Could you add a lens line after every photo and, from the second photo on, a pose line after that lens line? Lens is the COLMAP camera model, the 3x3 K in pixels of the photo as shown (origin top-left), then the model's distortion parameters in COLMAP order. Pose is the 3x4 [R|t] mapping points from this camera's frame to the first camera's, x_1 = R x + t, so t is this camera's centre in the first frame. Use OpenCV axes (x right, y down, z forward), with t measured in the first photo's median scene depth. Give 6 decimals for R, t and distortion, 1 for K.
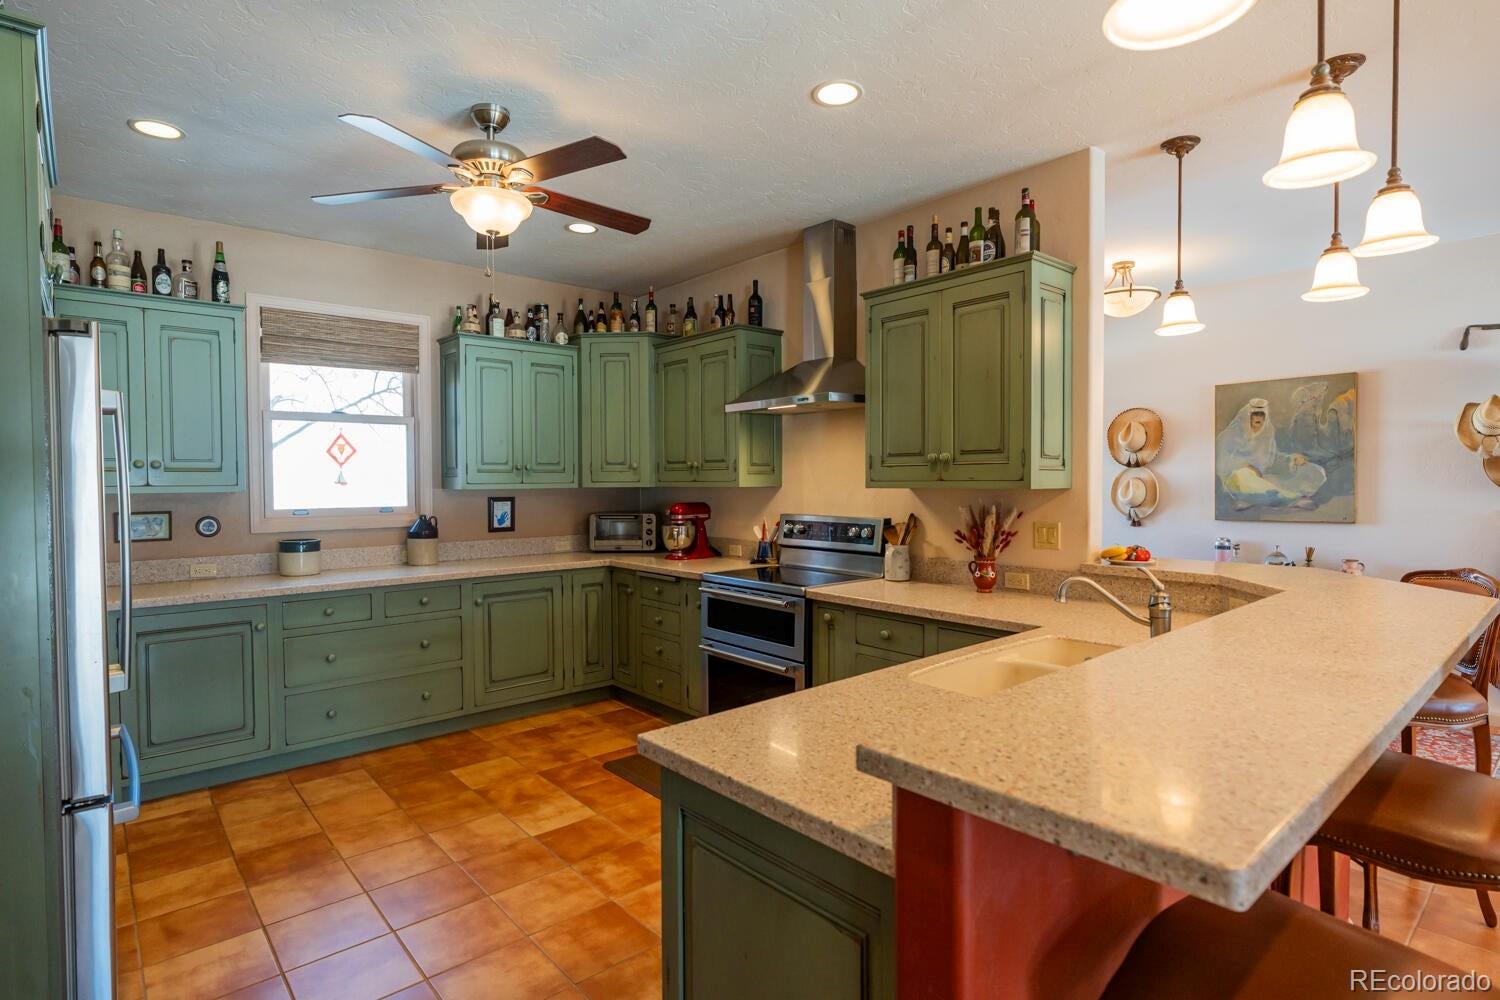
lens RADIAL K [[760.3, 0, 750.0], [0, 760.3, 500.0], [0, 0, 1]] dist [-0.001603, 0.002044]
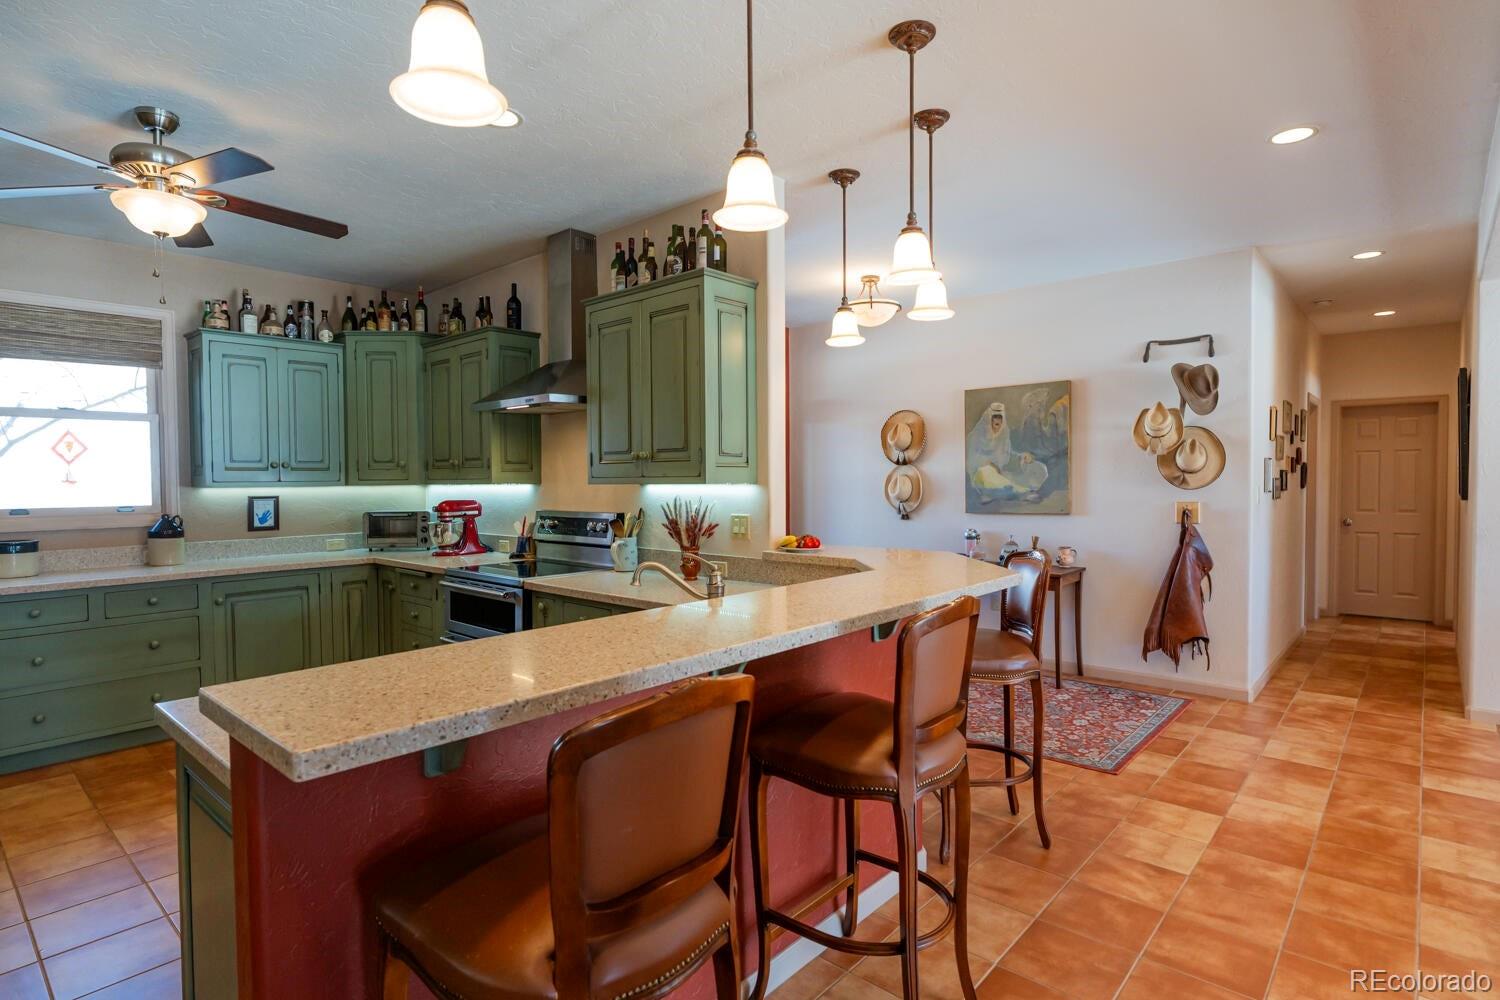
lens RADIAL K [[768.8, 0, 750.0], [0, 768.8, 500.0], [0, 0, 1]] dist [-0.001793, 0.001843]
pose [[0.992530, -0.006250, 0.121838, 0.195183], [0.006167, 0.999980, 0.001060, 0.005149], [-0.121842, -0.000301, 0.992549, -0.072775]]
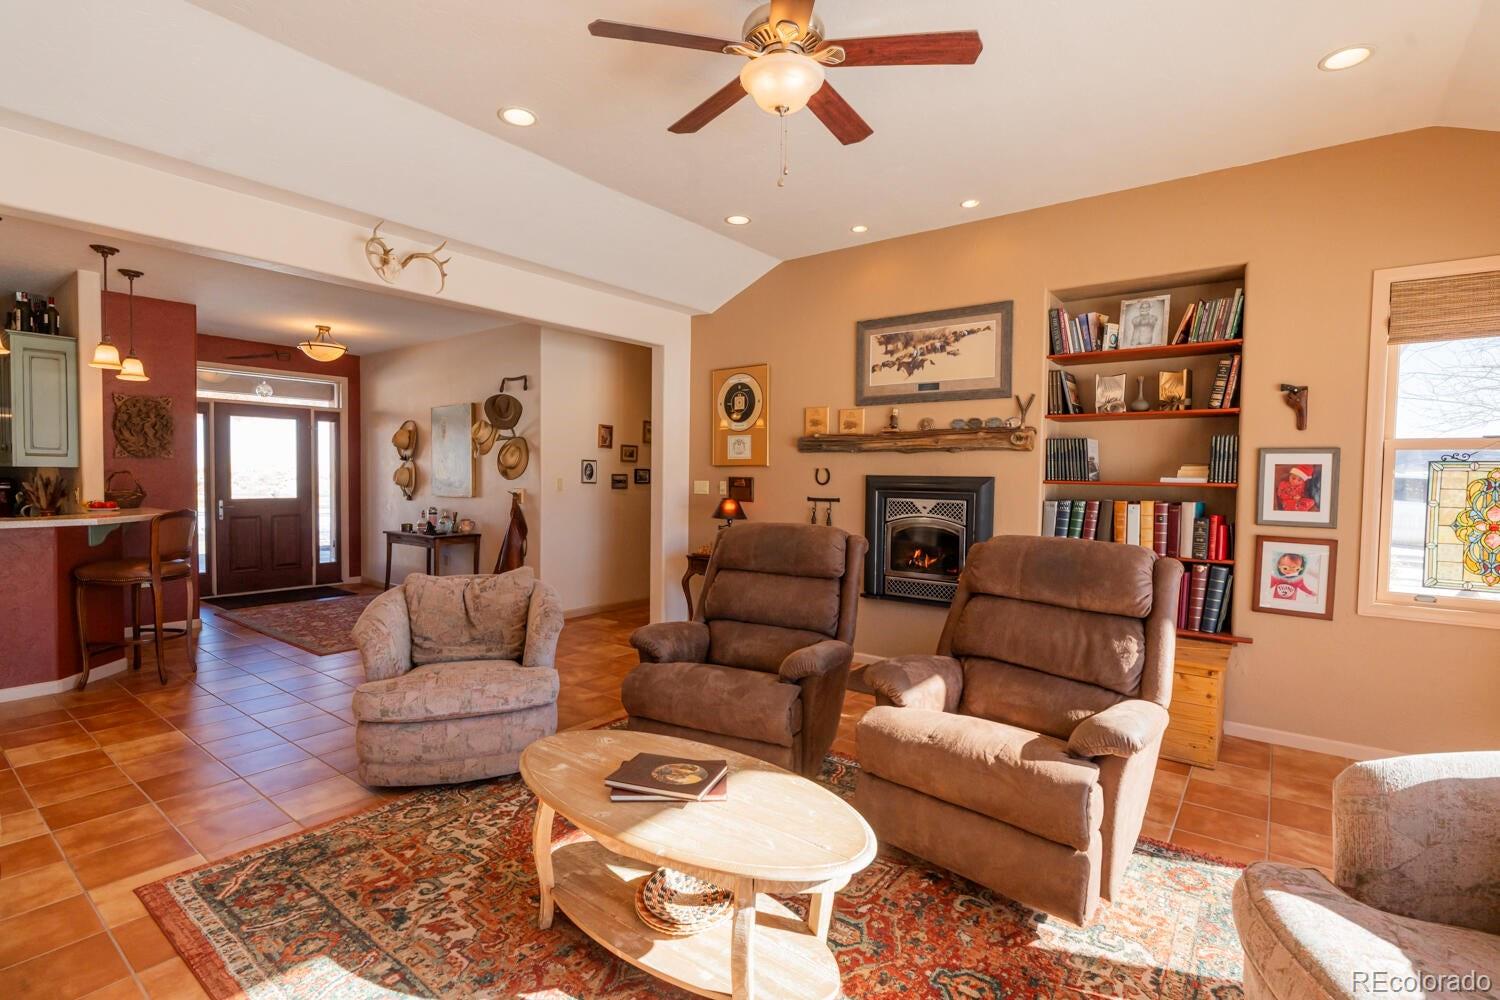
lens RADIAL K [[703.8, 0, 750.0], [0, 703.8, 500.0], [0, 0, 1]] dist [0.001073, 0.000354]
pose [[0.980839, 0.006791, 0.194702, 1.120050], [-0.009064, 0.999901, 0.010785, 0.015995], [-0.194610, -0.012343, 0.980803, -0.590866]]
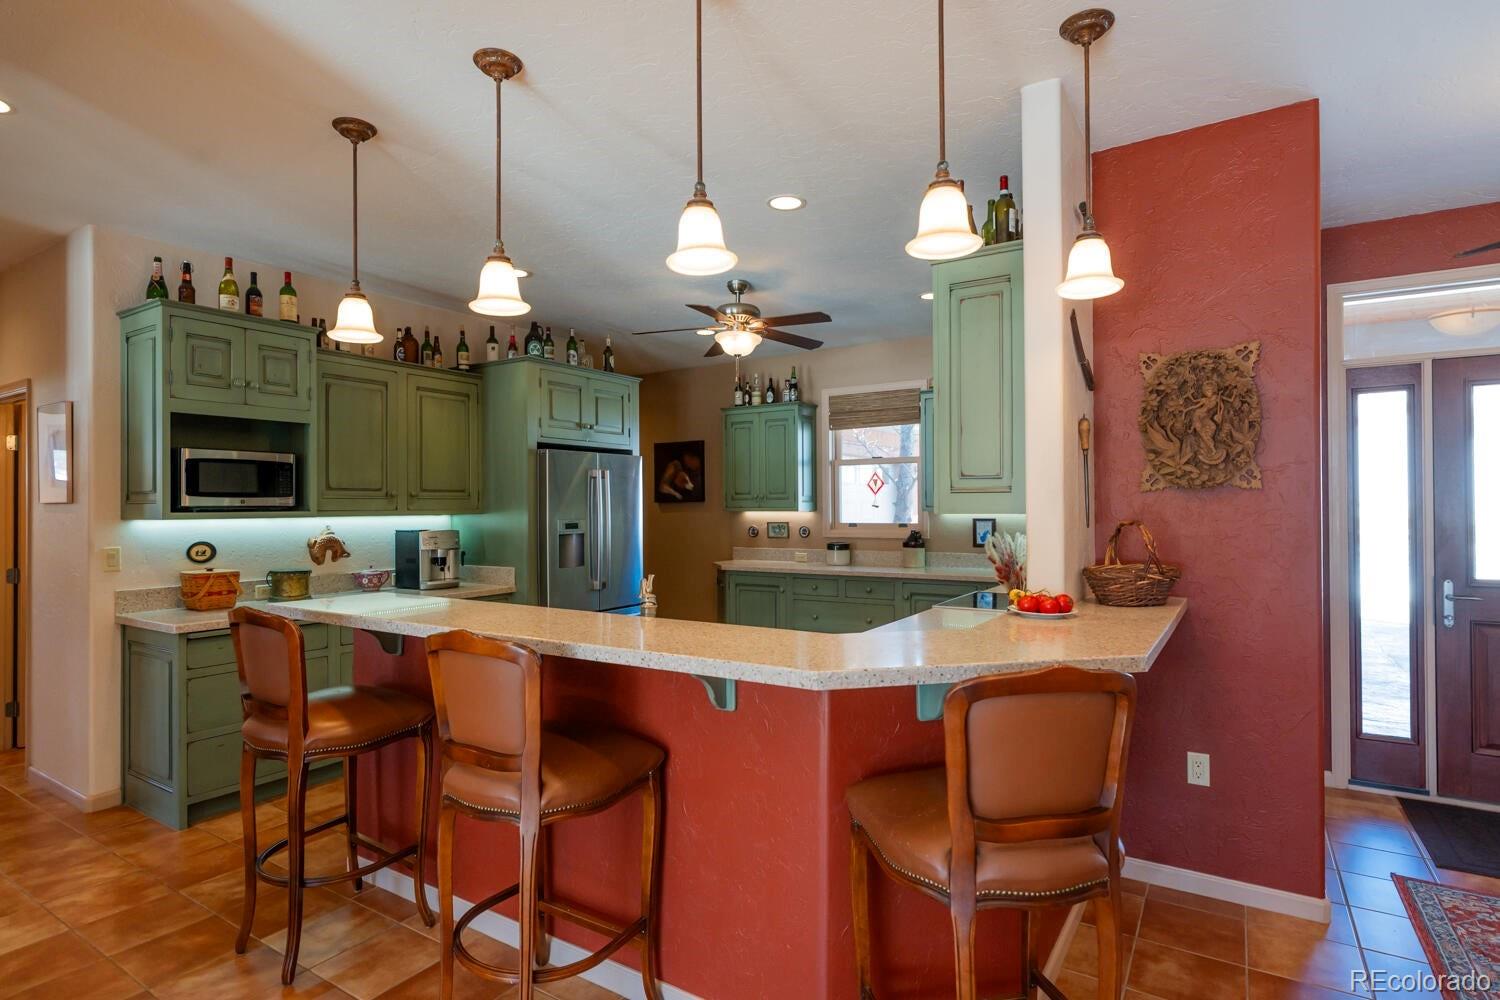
lens RADIAL K [[775.0, 0, 750.0], [0, 775.0, 500.0], [0, 0, 1]] dist [-0.000097, -0.000149]
pose [[0.293066, -0.002042, -0.956090, 0.785809], [-0.021889, 0.999721, -0.008845, -0.014765], [0.955842, 0.023520, 0.292940, 0.325421]]
